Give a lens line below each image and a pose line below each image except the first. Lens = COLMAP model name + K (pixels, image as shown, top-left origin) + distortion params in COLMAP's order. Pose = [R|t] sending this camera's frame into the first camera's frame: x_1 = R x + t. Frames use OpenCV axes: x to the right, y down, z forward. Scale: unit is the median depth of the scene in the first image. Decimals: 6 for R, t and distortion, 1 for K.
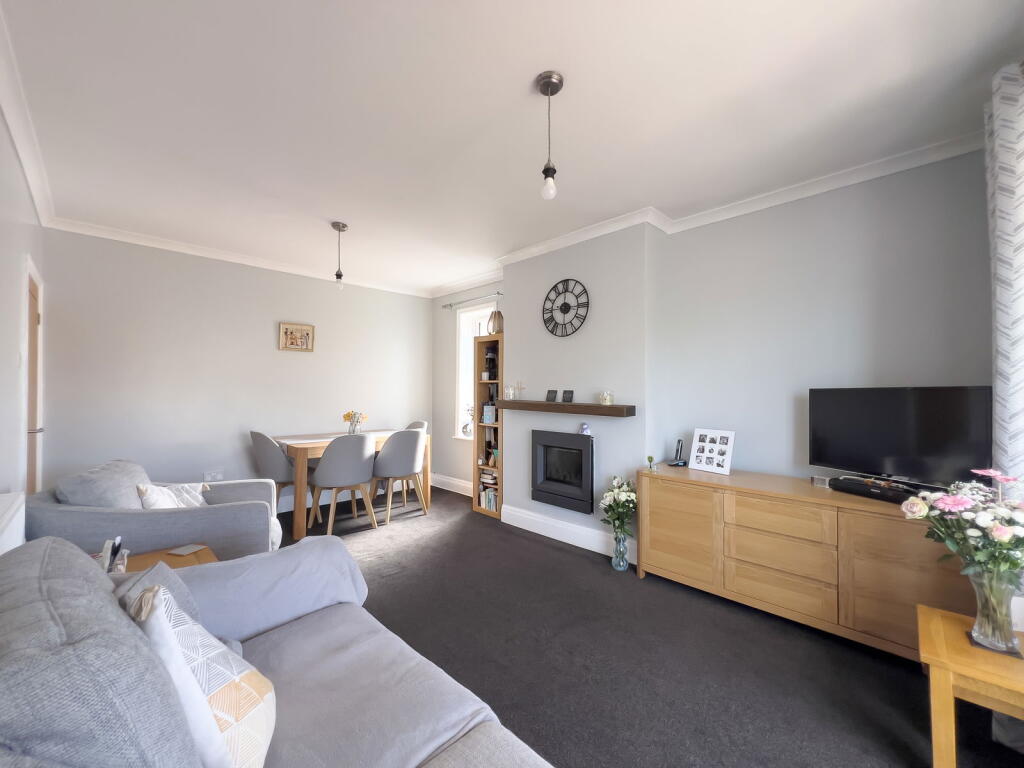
lens RADIAL K [[414.1, 0, 513.6], [0, 414.1, 383.1], [0, 0, 1]] dist [0.000761, 0.000866]
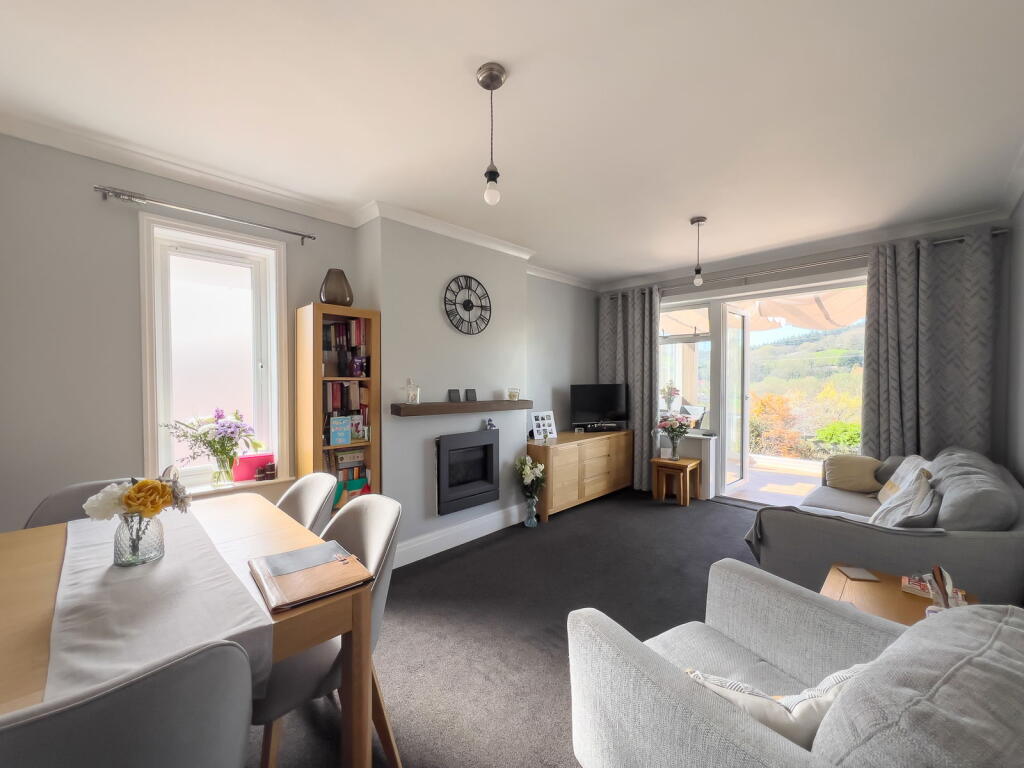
lens RADIAL K [[414.1, 0, 521.2], [0, 414.1, 383.5], [0, 0, 1]] dist [0.000761, 0.000866]
pose [[-0.012248, -0.017022, 0.999780, -0.859861], [-0.015668, 0.999736, 0.016829, -0.014639], [-0.999802, -0.015459, -0.012511, 0.883677]]
